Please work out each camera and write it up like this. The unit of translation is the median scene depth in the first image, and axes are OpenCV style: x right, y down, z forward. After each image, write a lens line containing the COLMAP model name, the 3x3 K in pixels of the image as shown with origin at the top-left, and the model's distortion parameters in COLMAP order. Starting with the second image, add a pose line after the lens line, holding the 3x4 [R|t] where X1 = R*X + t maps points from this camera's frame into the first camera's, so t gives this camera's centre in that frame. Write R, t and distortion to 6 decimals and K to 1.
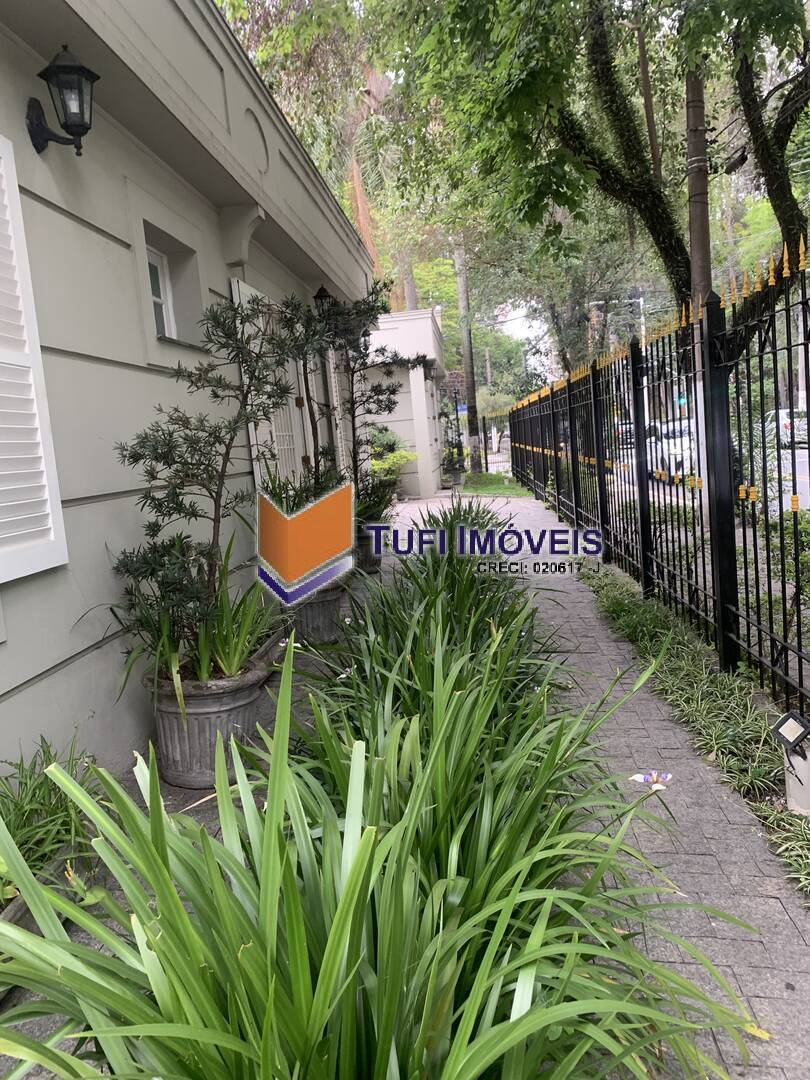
lens RADIAL K [[845.6, 0, 401.4], [0, 845.6, 534.0], [0, 0, 1]] dist [0.041854, -0.034909]
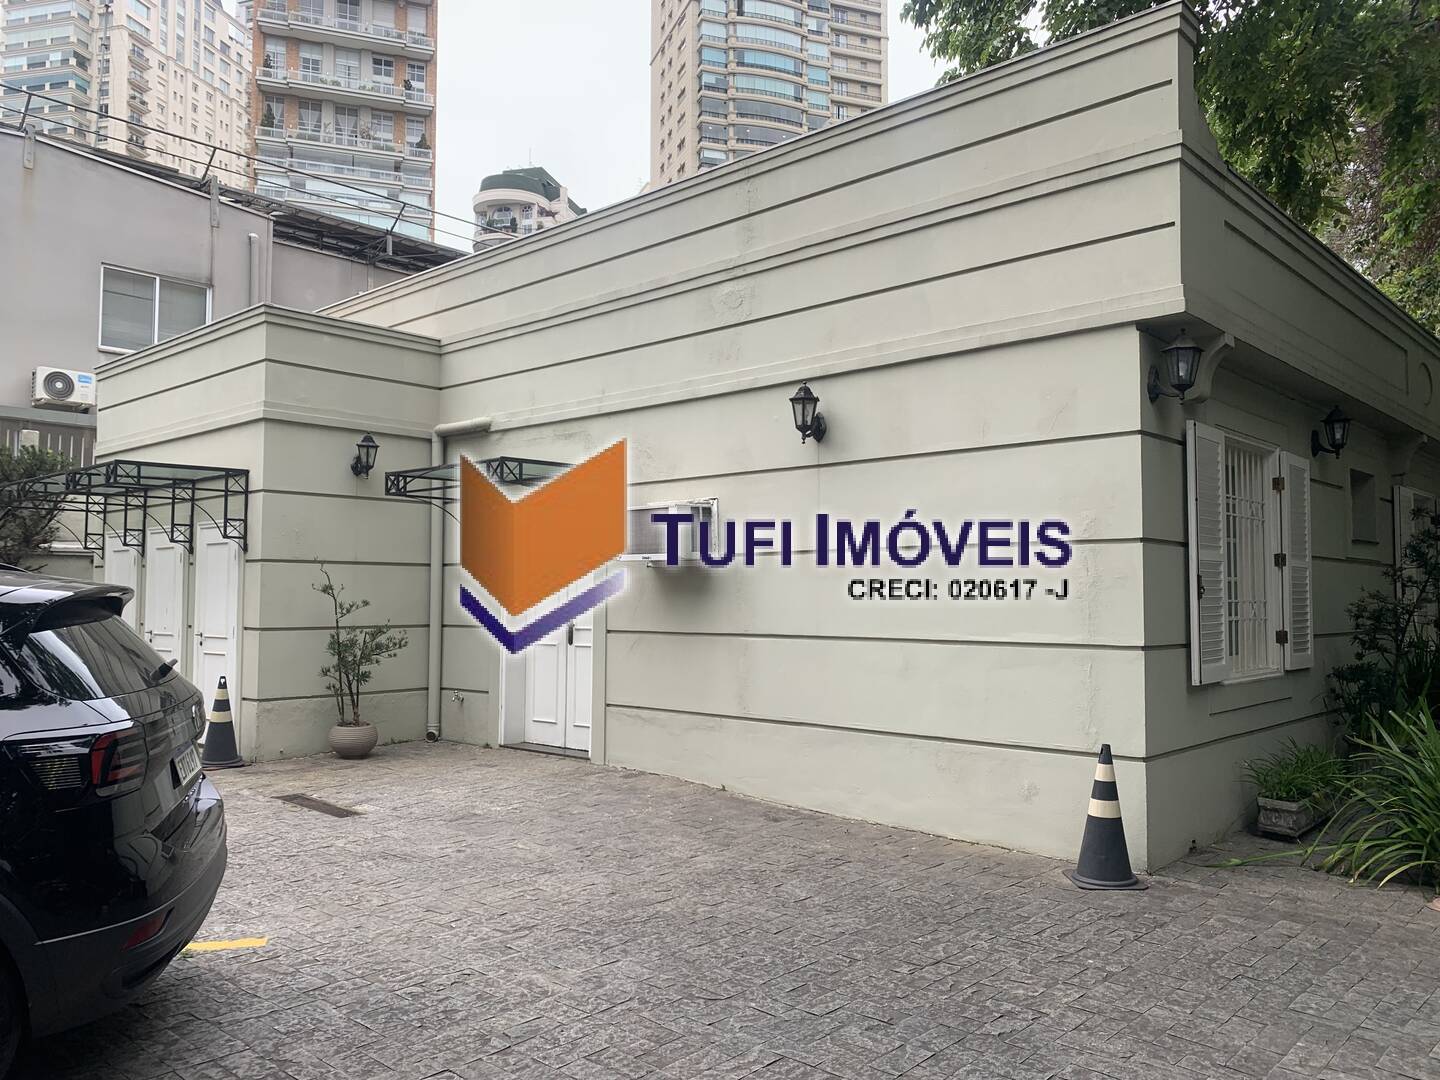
lens RADIAL K [[1127.5, 0, 708.0], [0, 1127.5, 542.7], [0, 0, 1]] dist [0.041854, -0.034909]
pose [[0.793073, 0.066109, -0.605528, 0.063265], [-0.142006, 0.986767, -0.078258, 0.143490], [0.592342, 0.148053, 0.791967, -1.792458]]
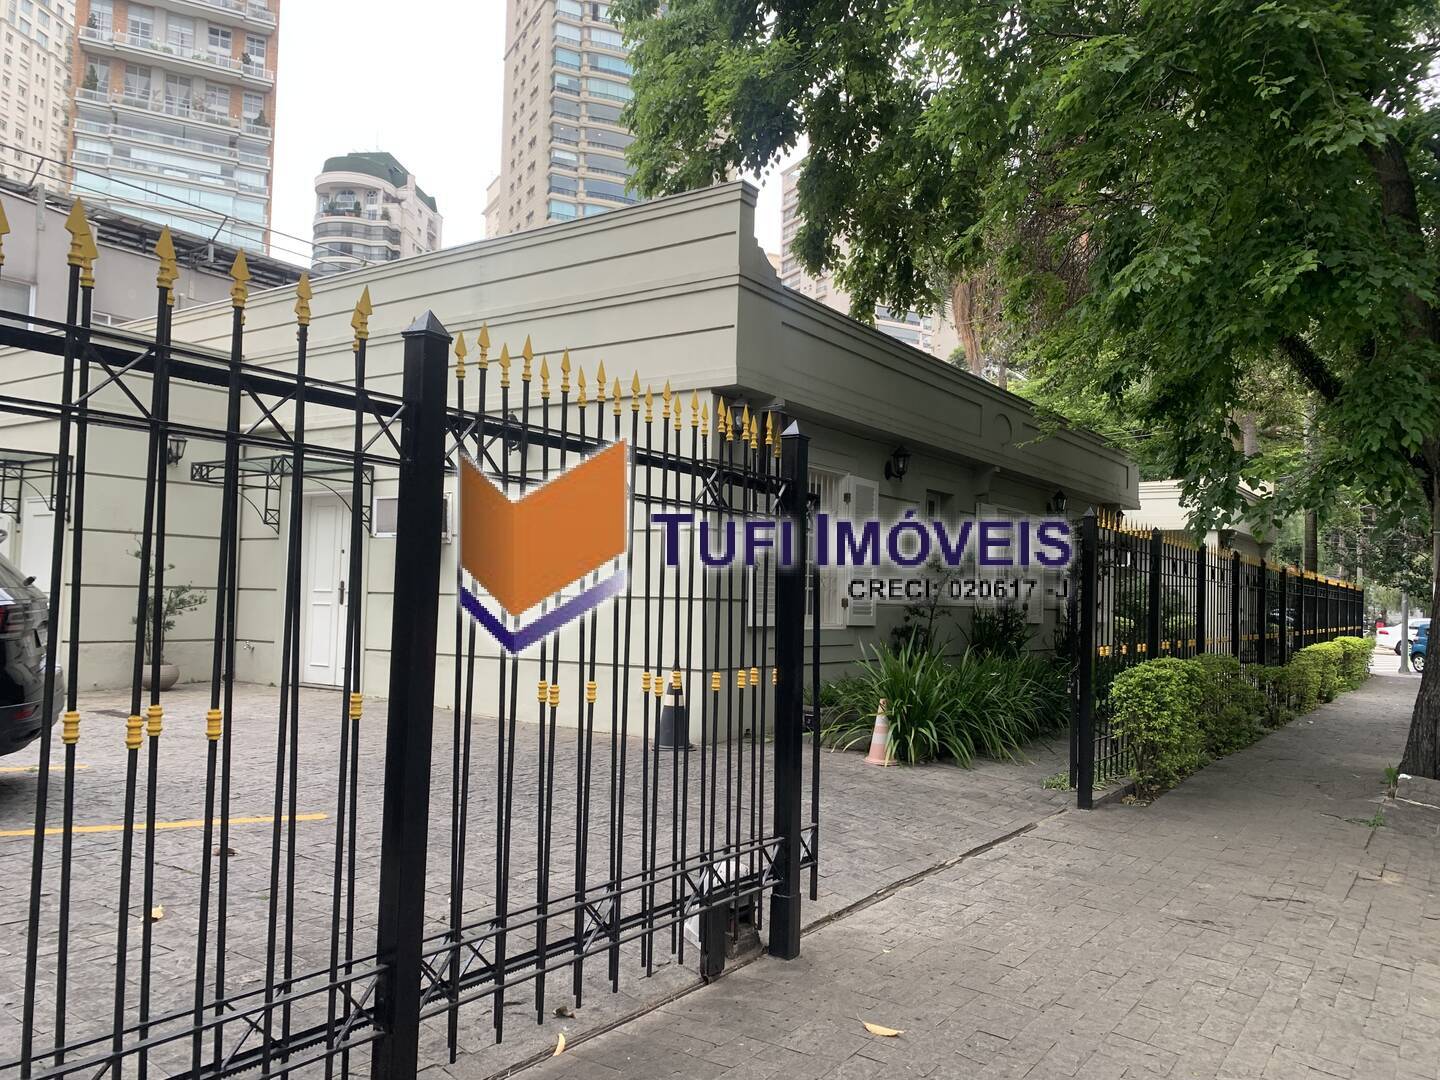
lens RADIAL K [[1127.5, 0, 728.4], [0, 1127.5, 549.2], [0, 0, 1]] dist [0.041854, -0.034909]
pose [[0.872296, 0.093906, -0.479875, 0.877382], [-0.158544, 0.982684, -0.095894, 0.203042], [0.462561, 0.159730, 0.872080, -2.323374]]
